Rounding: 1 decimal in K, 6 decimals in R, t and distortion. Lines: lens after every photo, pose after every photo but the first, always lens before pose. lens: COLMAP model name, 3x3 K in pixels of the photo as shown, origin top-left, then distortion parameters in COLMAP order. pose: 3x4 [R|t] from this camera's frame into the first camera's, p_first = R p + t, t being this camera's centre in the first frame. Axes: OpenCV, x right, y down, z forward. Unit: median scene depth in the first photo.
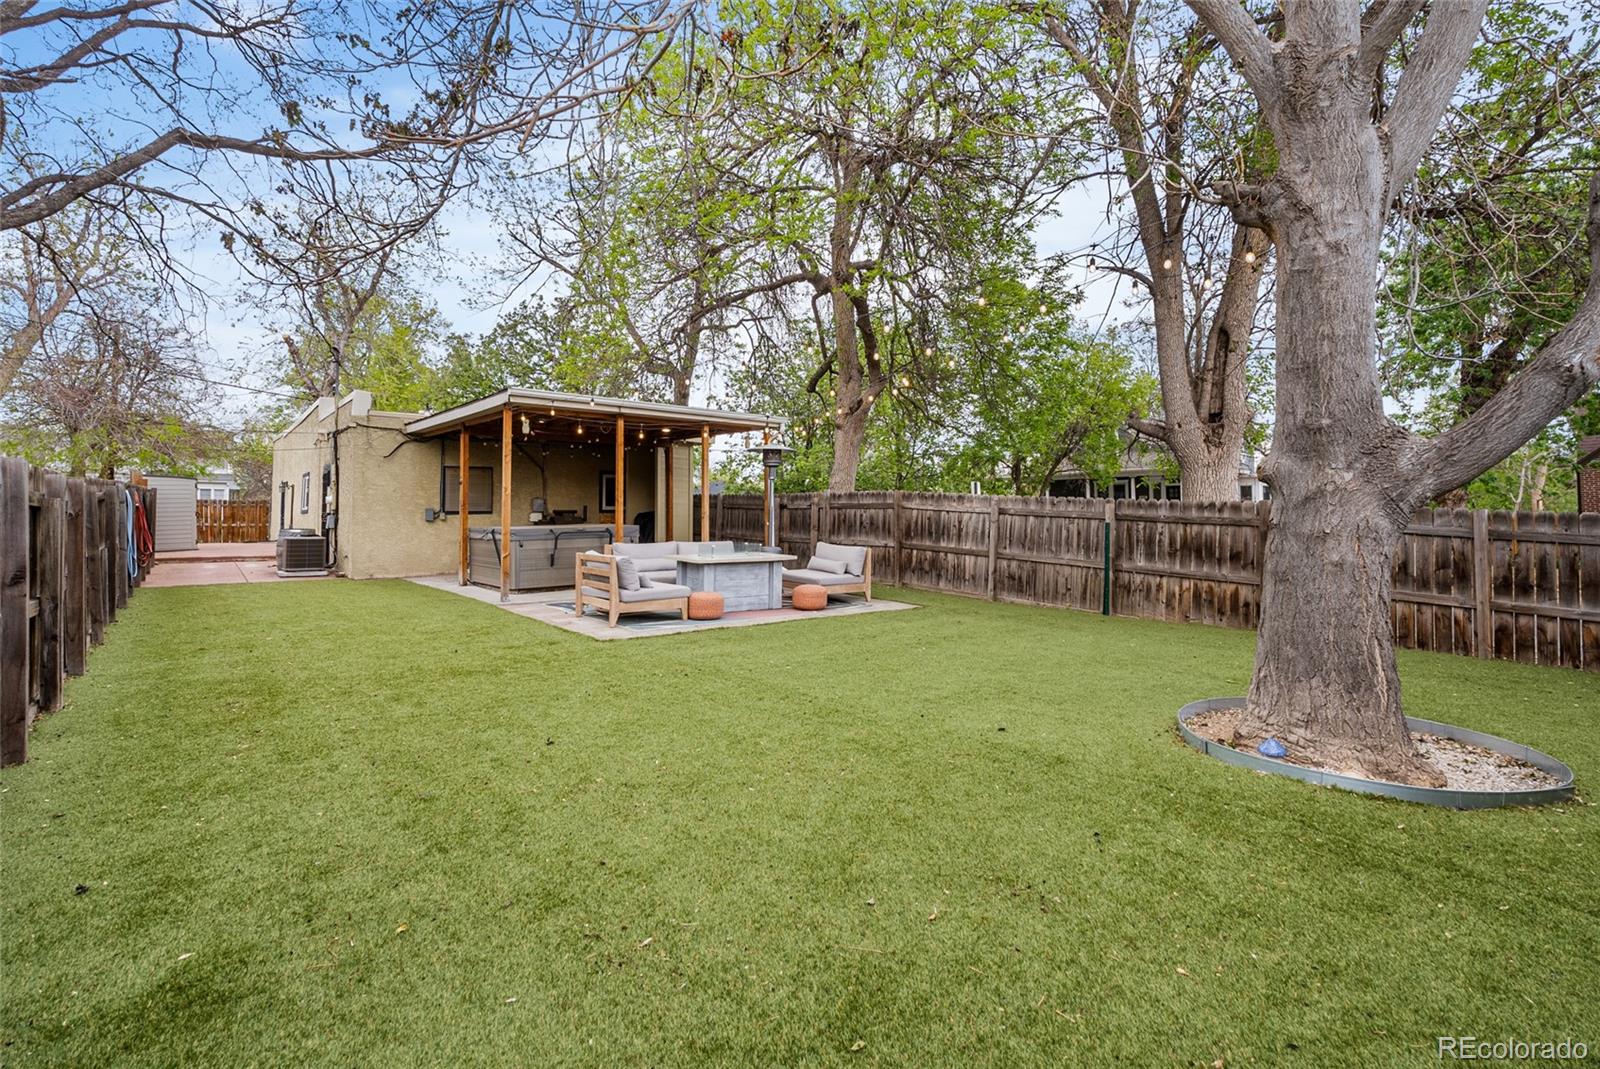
lens RADIAL K [[726.8, 0, 831.4], [0, 726.8, 500.3], [0, 0, 1]] dist [-0.008527, 0.001839]
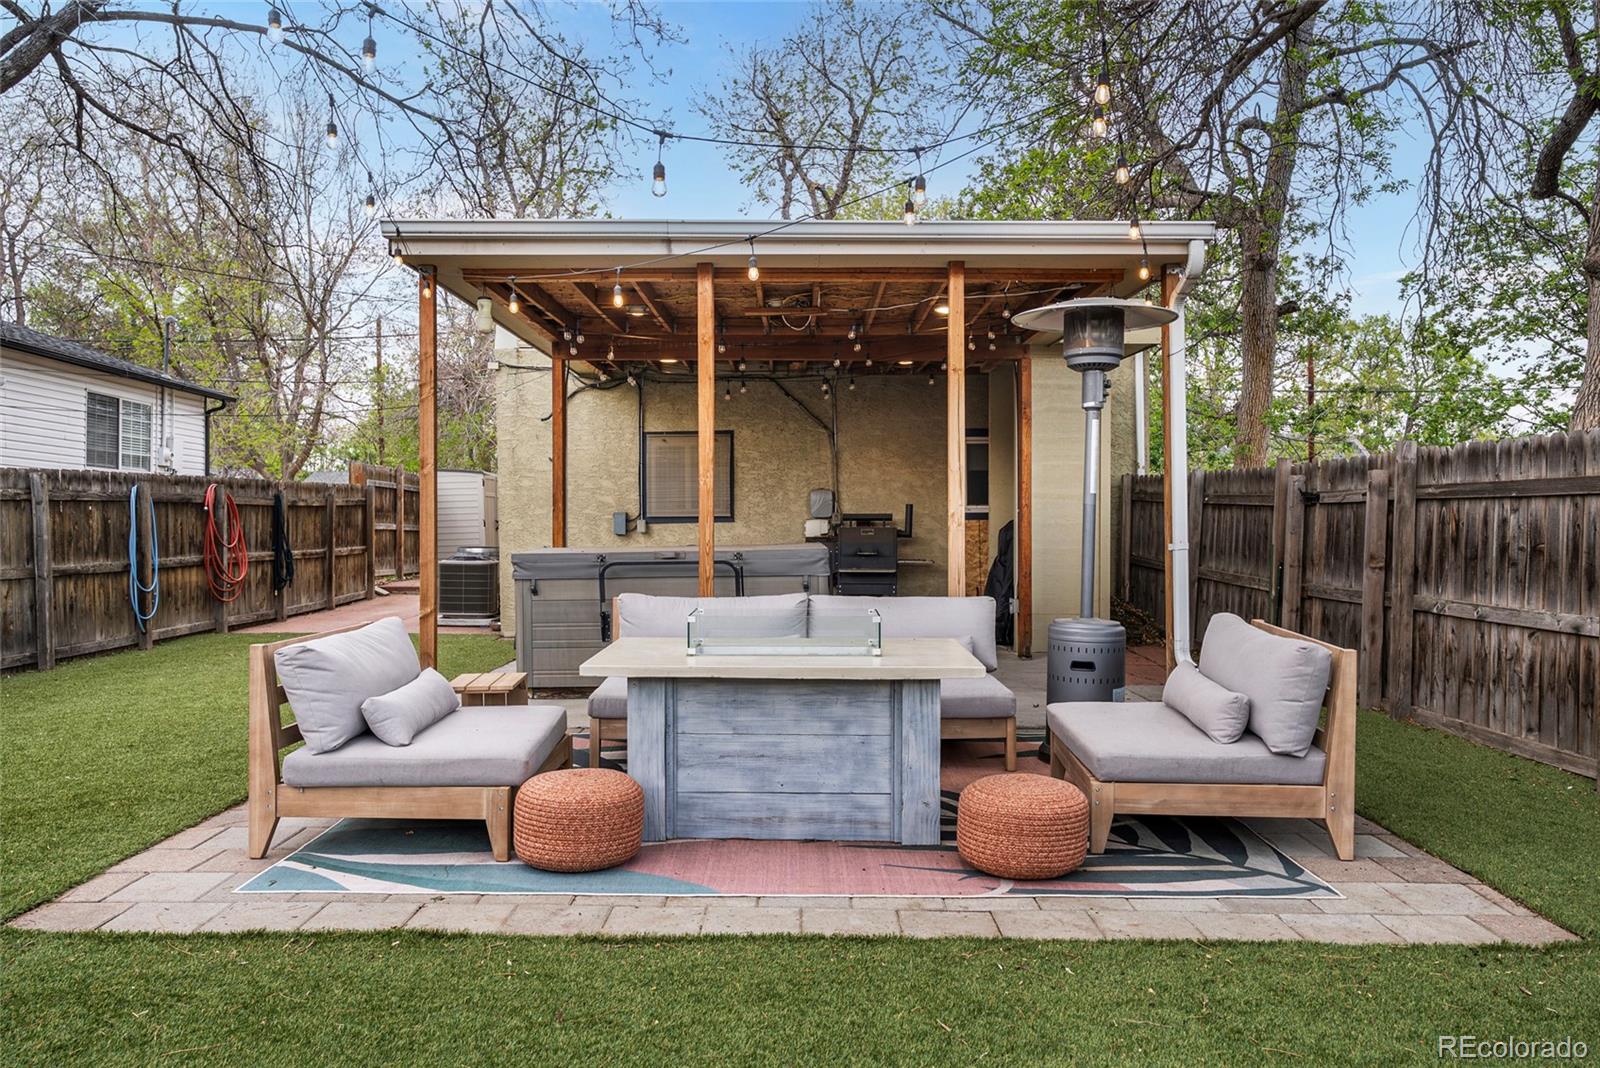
lens RADIAL K [[1229.2, 0, 778.7], [0, 1229.2, 521.3], [0, 0, 1]] dist [0.007079, -0.001308]
pose [[0.757517, -0.002507, -0.652810, 0.116921], [0.011905, 0.999879, 0.009975, 0.009584], [0.652707, -0.015328, 0.757456, 0.349182]]
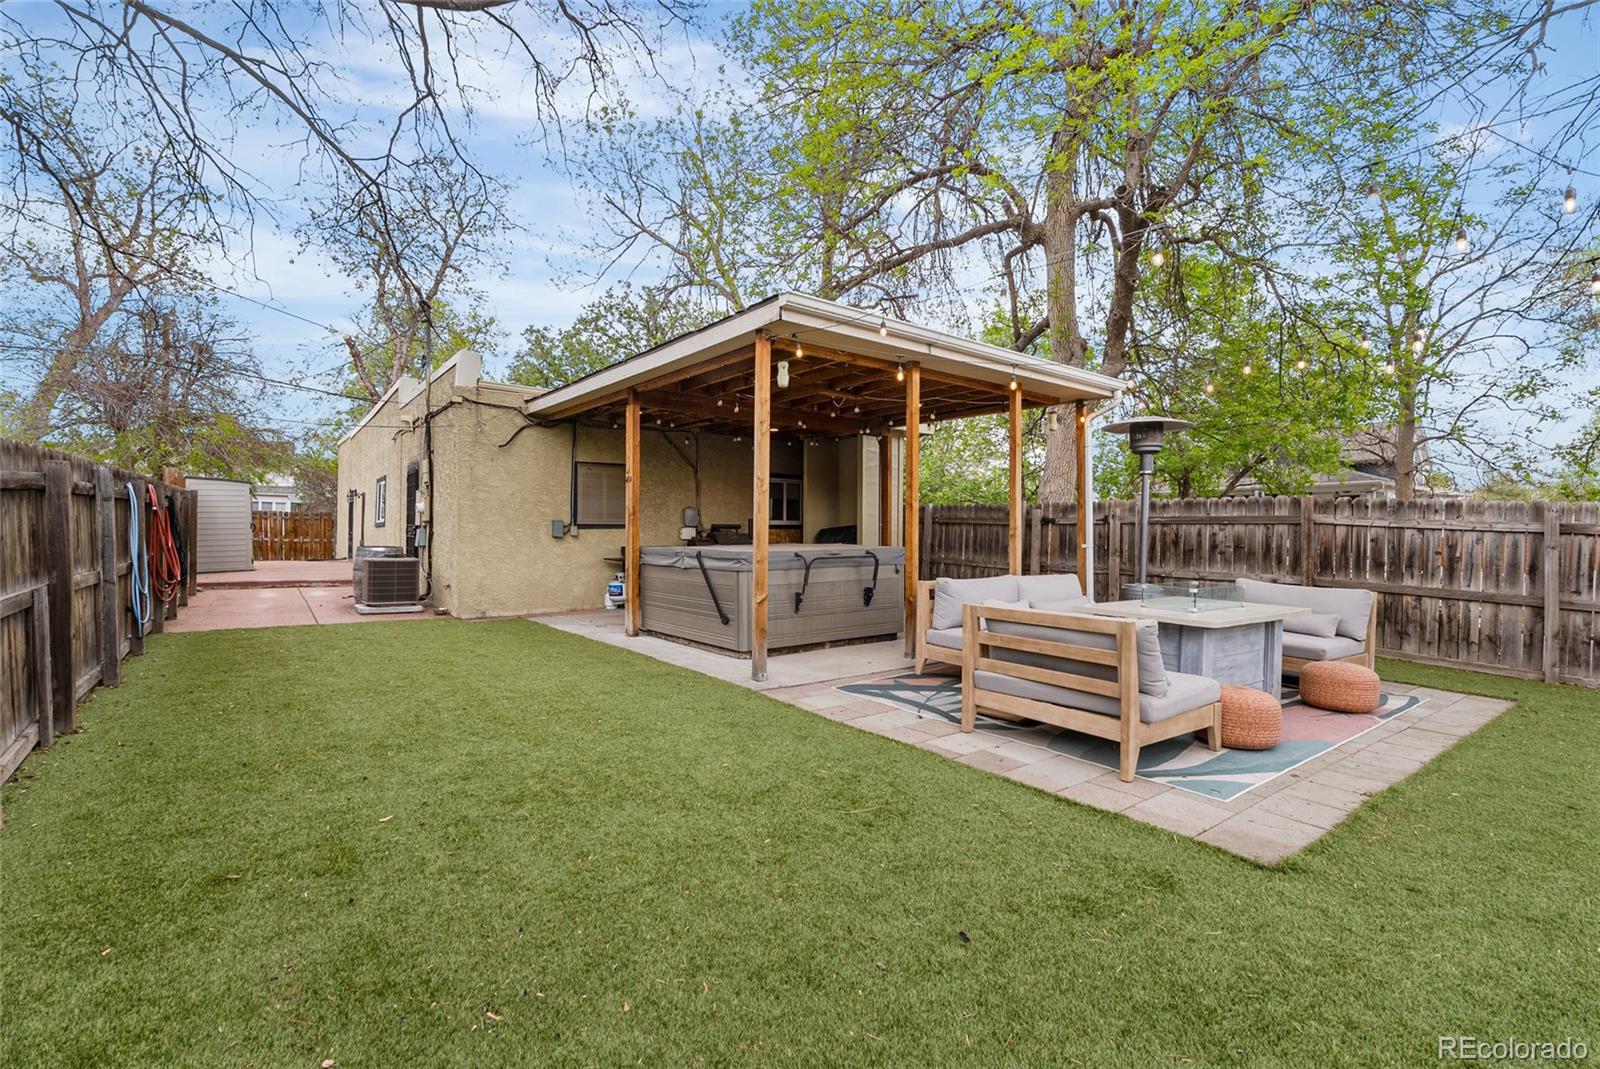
lens RADIAL K [[726.8, 0, 835.2], [0, 726.8, 543.8], [0, 0, 1]] dist [-0.008527, 0.001839]
pose [[0.998712, 0.009984, -0.049749, -0.218403], [-0.008405, 0.999458, 0.031843, 0.008788], [0.050040, -0.031384, 0.998254, 0.263365]]
